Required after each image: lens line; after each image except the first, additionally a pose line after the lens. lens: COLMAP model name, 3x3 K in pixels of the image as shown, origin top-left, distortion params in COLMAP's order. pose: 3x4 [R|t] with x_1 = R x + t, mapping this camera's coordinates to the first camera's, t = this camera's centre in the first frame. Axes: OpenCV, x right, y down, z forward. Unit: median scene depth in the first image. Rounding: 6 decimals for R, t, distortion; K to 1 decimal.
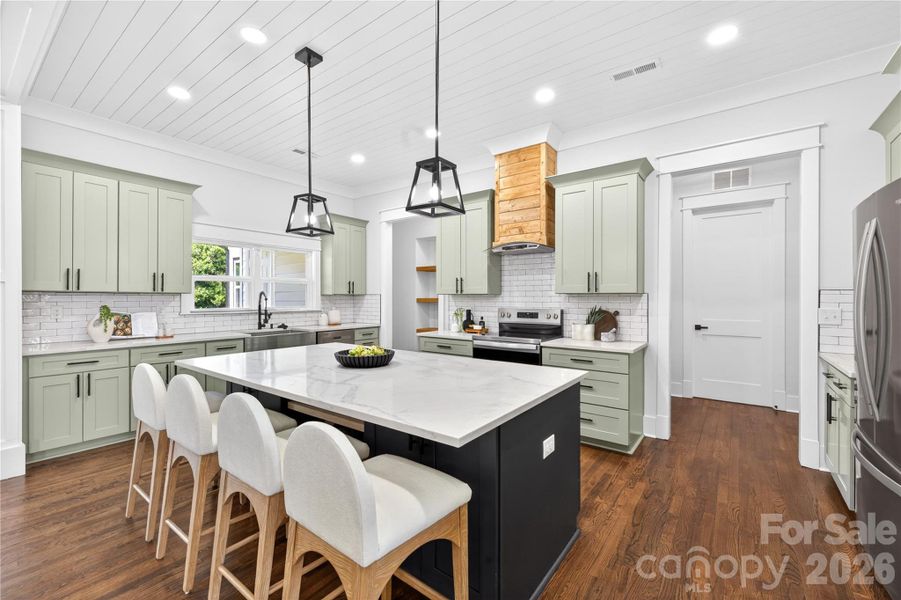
lens RADIAL K [[379.4, 0, 453.2], [0, 379.4, 302.1], [0, 0, 1]] dist [0.011800, -0.000004]
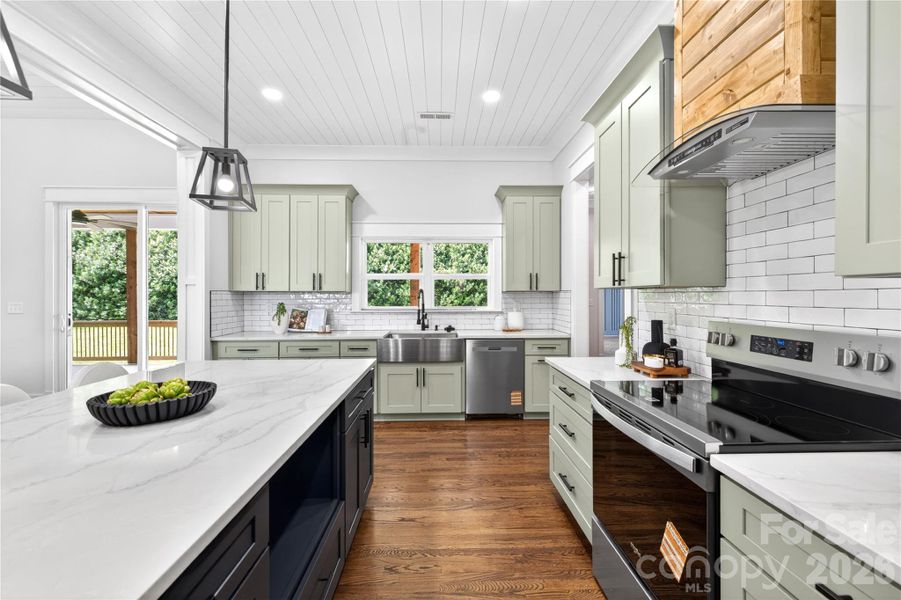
lens RADIAL K [[379.4, 0, 452.5], [0, 379.4, 296.8], [0, 0, 1]] dist [0.011800, -0.000004]
pose [[0.621817, 0.000165, -0.783162, 0.288633], [-0.006794, 0.999963, -0.005184, -0.005862], [0.783133, 0.008544, 0.621796, 0.588069]]
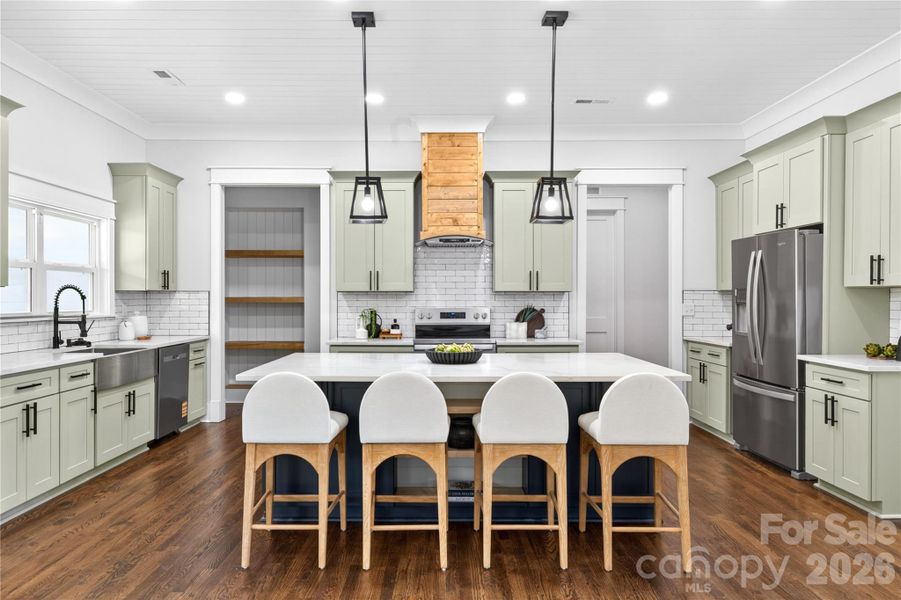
lens RADIAL K [[619.7, 0, 446.4], [0, 619.7, 299.4], [0, 0, 1]] dist [0.004062, 0.002497]
pose [[0.797575, -0.000766, 0.603219, -0.726216], [0.006952, 0.999944, -0.007923, 0.008707], [-0.603180, 0.010513, 0.797536, -0.168246]]
